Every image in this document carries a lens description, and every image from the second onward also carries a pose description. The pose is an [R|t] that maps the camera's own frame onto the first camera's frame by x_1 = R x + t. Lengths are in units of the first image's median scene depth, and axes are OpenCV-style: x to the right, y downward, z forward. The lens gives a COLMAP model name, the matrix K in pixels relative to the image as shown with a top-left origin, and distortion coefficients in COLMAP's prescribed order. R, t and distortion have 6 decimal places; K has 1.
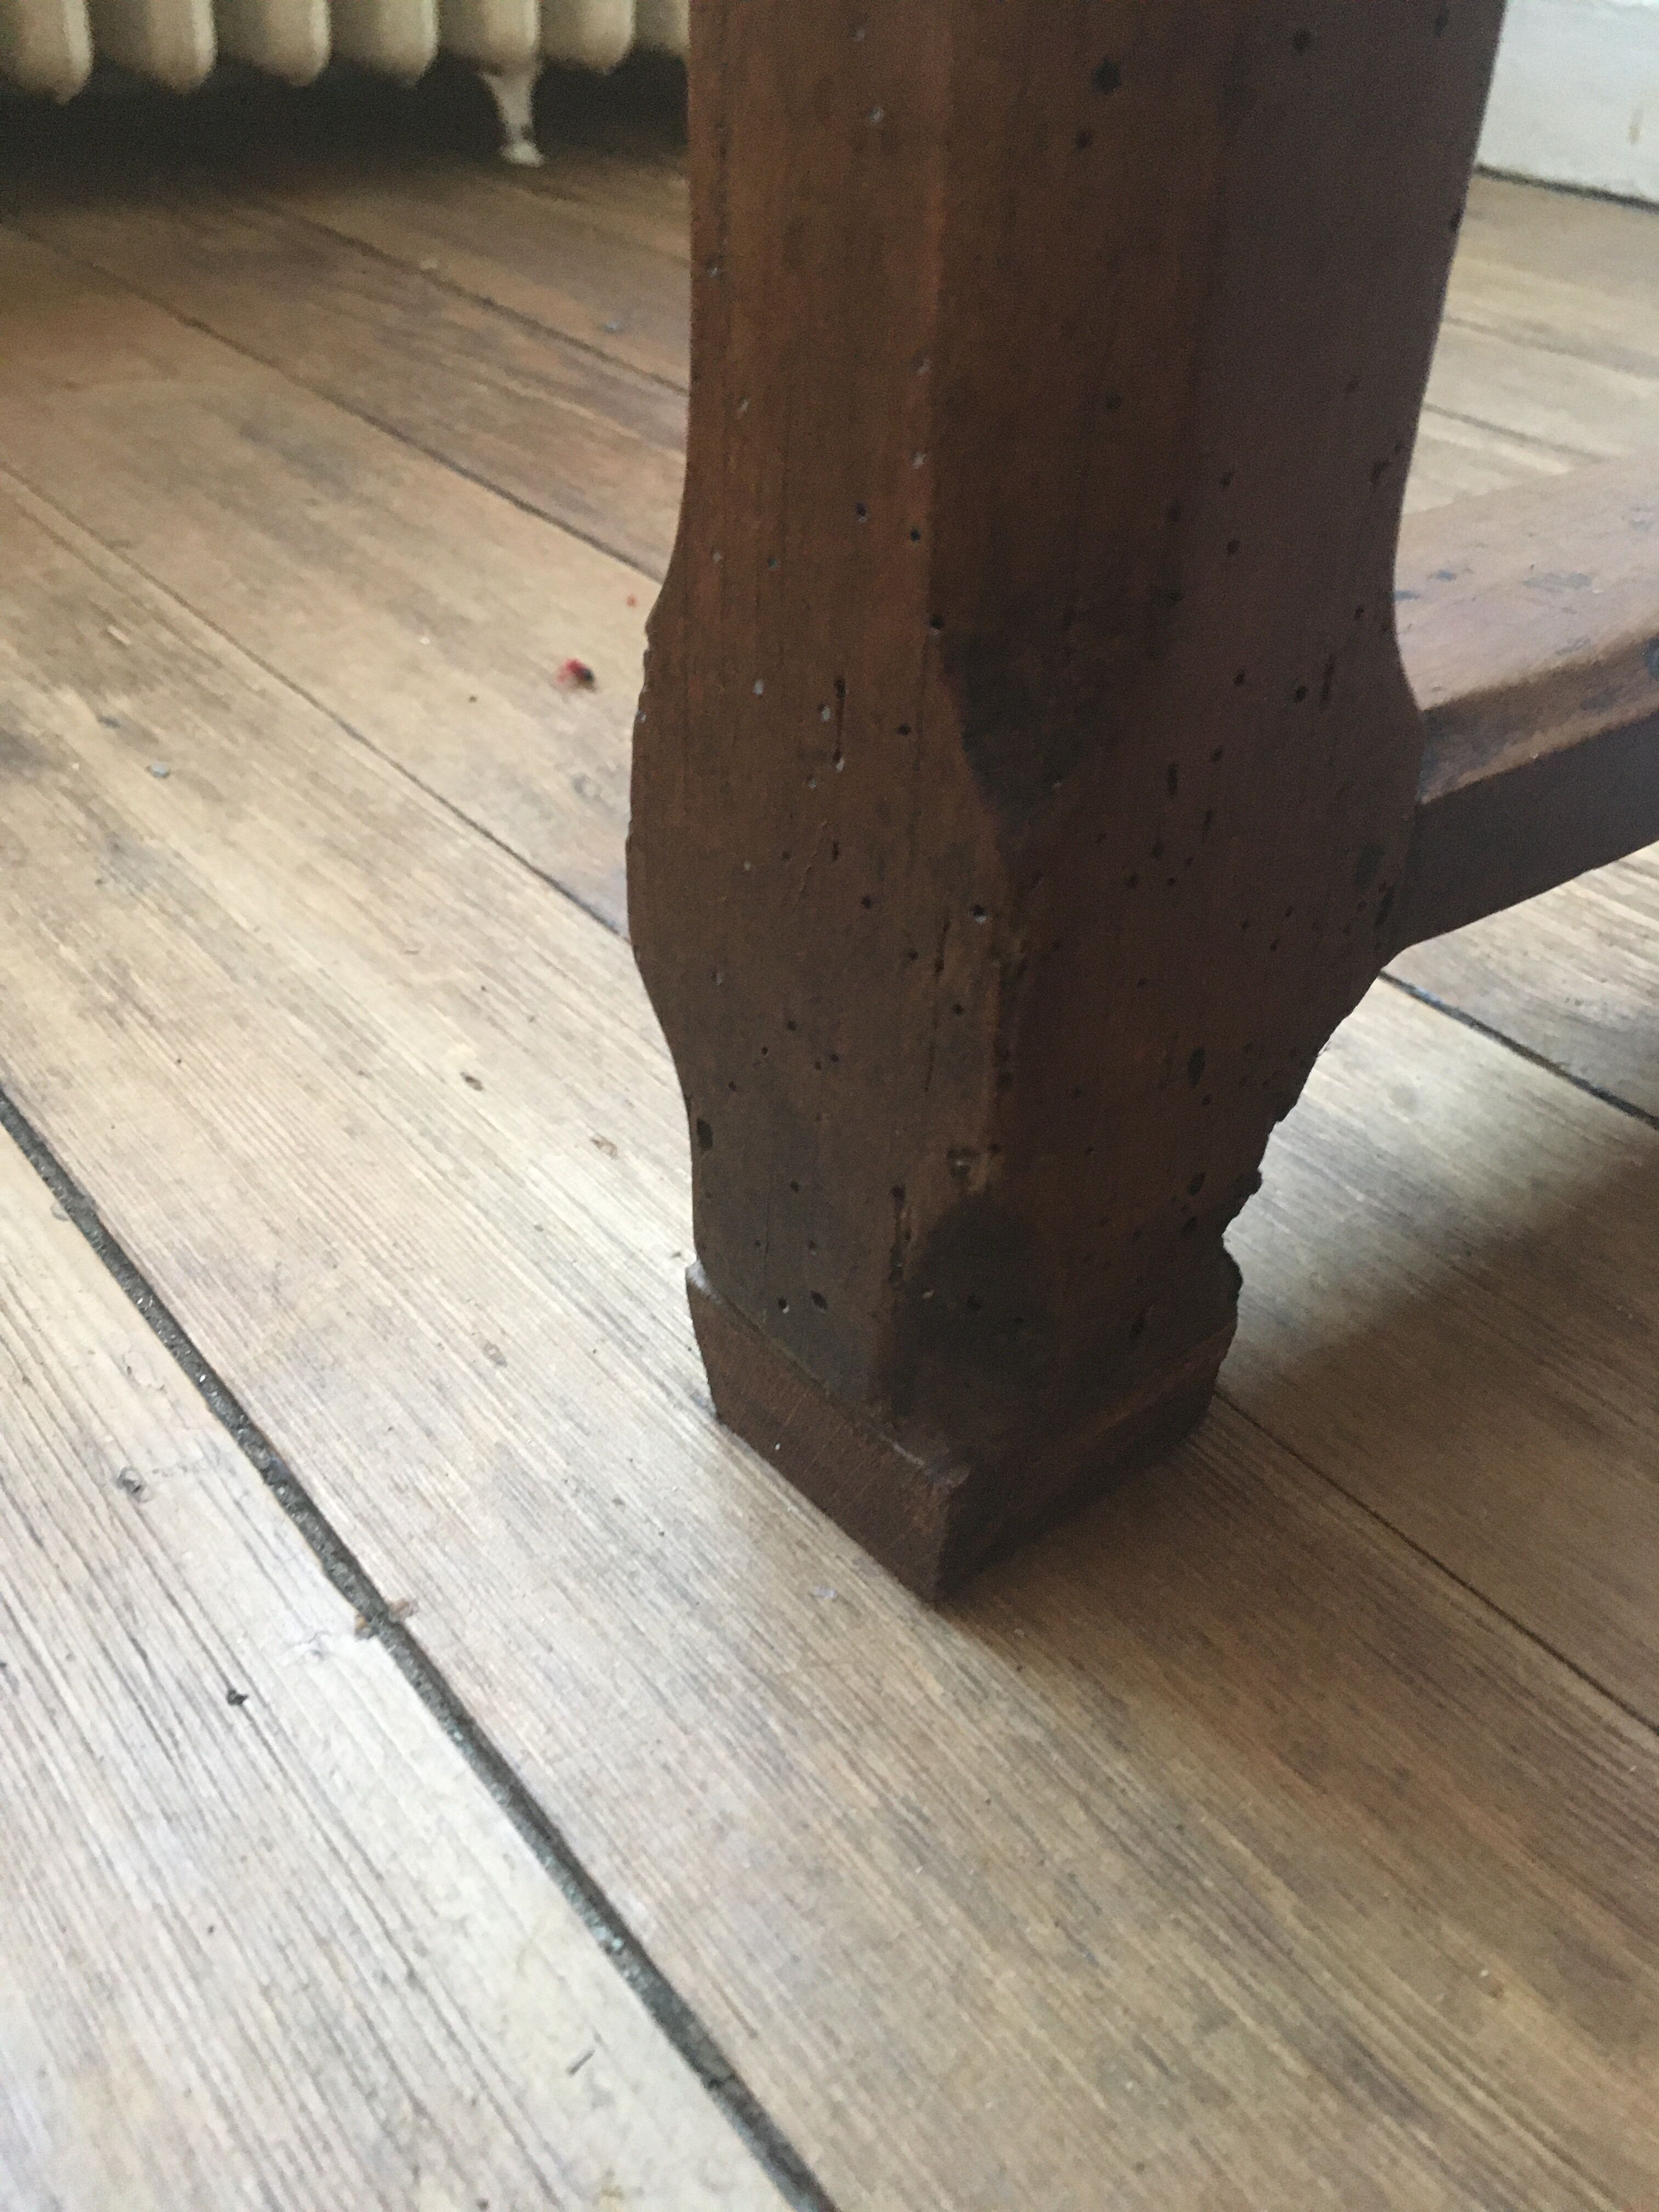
lens RADIAL K [[1997.3, 0, 830.4], [0, 1997.3, 1092.3], [0, 0, 1]] dist [0.041294, -0.101288]
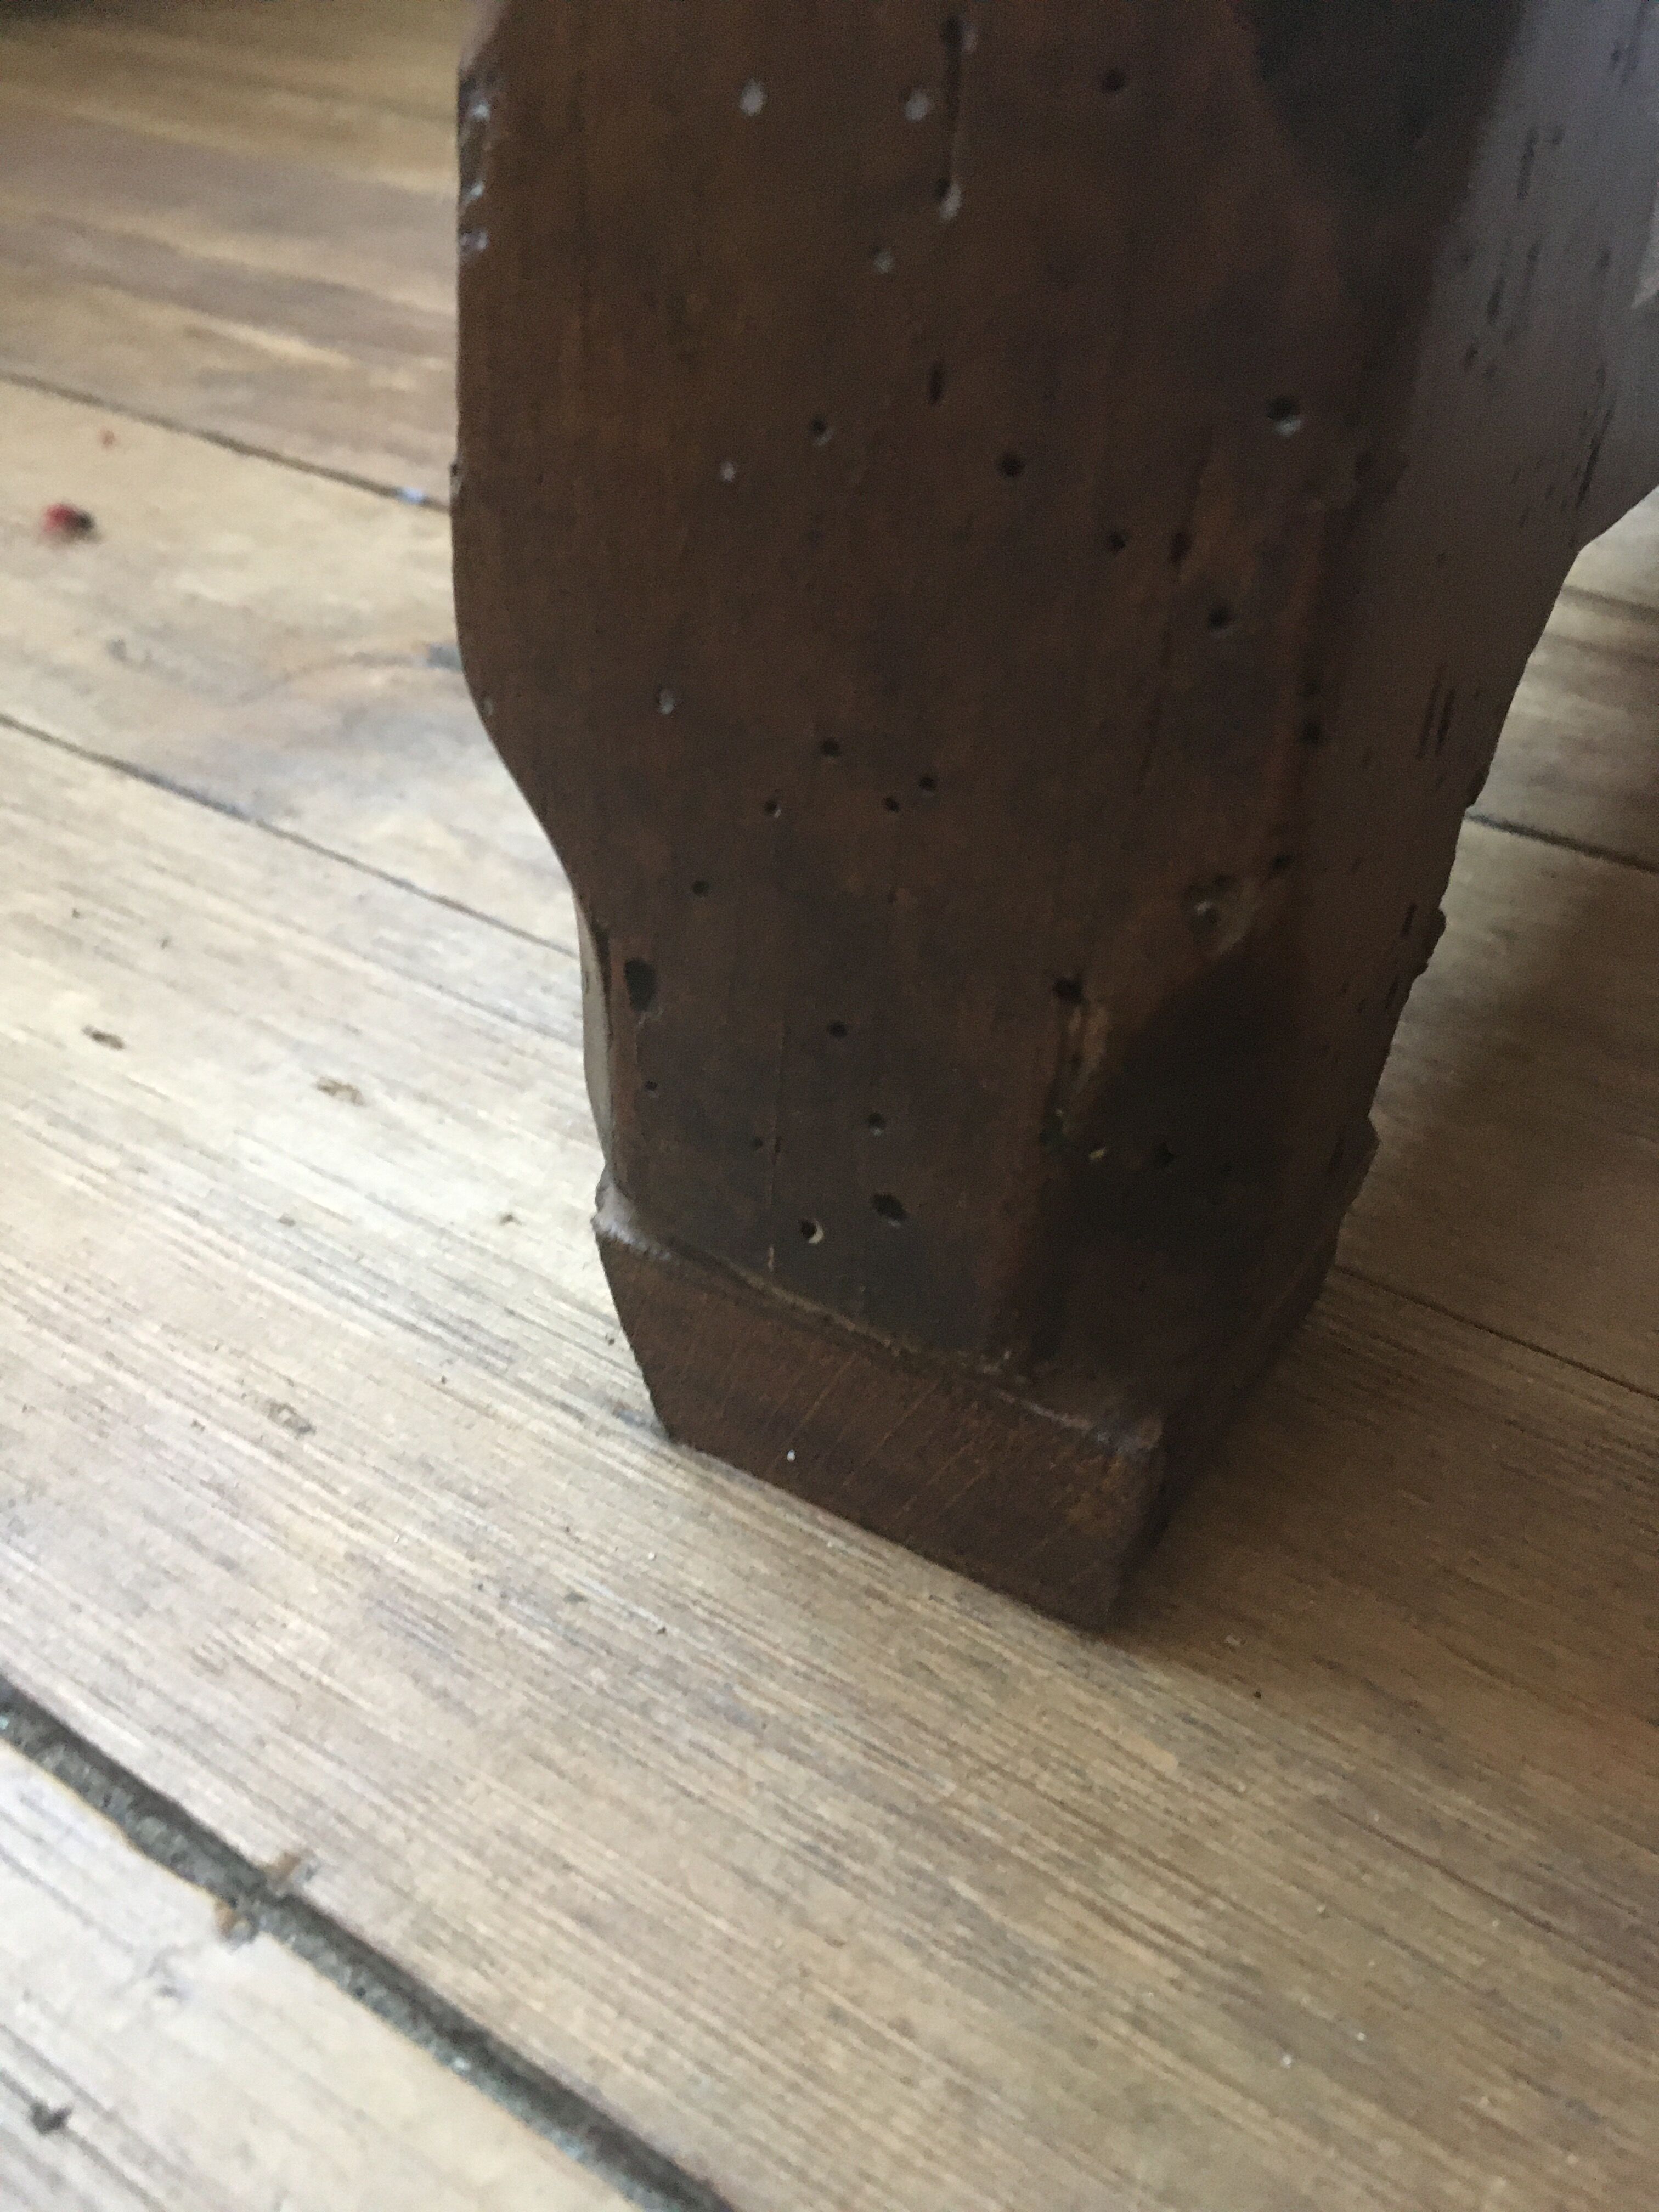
lens RADIAL K [[1997.3, 0, 834.1], [0, 1997.3, 1104.2], [0, 0, 1]] dist [0.041294, -0.101288]
pose [[0.947029, -0.181570, 0.264893, -0.173646], [0.176391, 0.983362, 0.043421, 0.040307], [-0.268369, 0.005604, 0.963300, 0.384814]]
